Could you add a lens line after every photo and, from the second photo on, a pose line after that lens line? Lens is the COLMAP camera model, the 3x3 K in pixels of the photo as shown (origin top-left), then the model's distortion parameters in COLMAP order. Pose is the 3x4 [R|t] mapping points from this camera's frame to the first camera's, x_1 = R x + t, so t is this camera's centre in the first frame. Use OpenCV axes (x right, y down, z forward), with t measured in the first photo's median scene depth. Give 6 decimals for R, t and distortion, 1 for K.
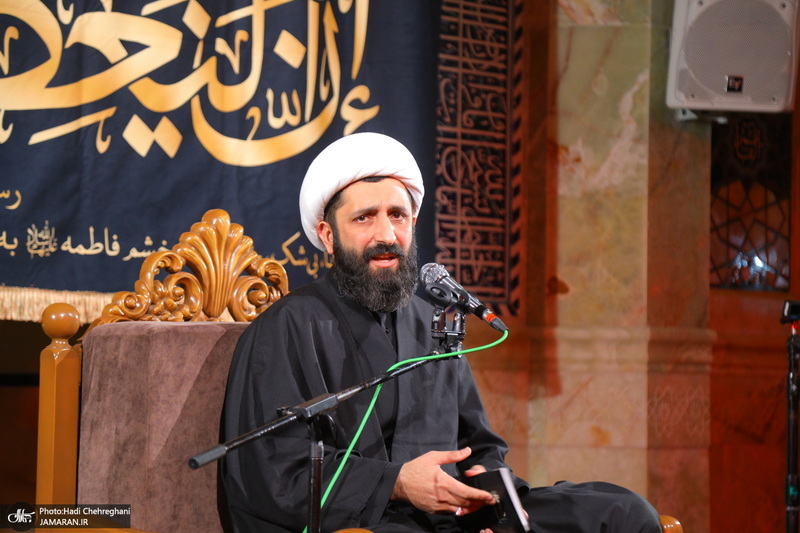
lens RADIAL K [[2192.0, 0, 388.6], [0, 2192.0, 292.2], [0, 0, 1]] dist [0.690509, 0.000000]
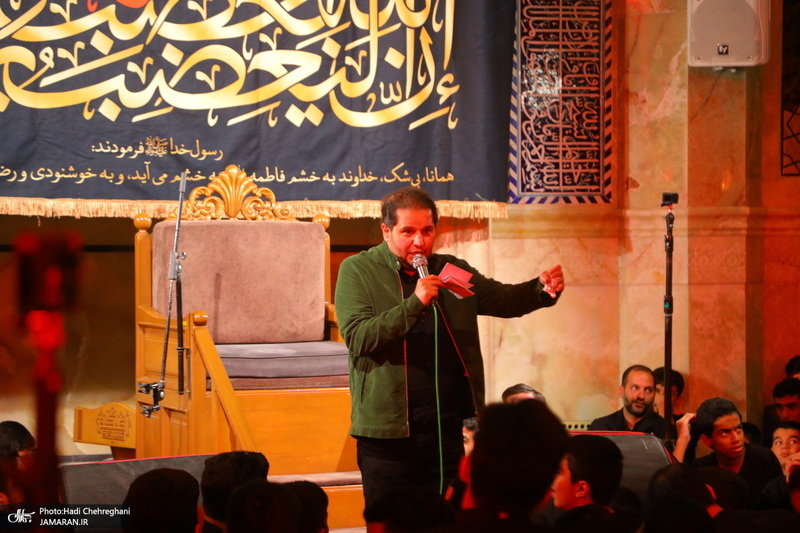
lens RADIAL K [[2192.0, 0, 383.2], [0, 2192.0, 303.6], [0, 0, 1]] dist [0.690509, 0.000000]
pose [[0.918041, -0.009158, -0.396380, 0.550052], [0.034119, 0.997849, 0.055967, -0.011846], [0.395015, -0.064904, 0.916379, -0.535586]]
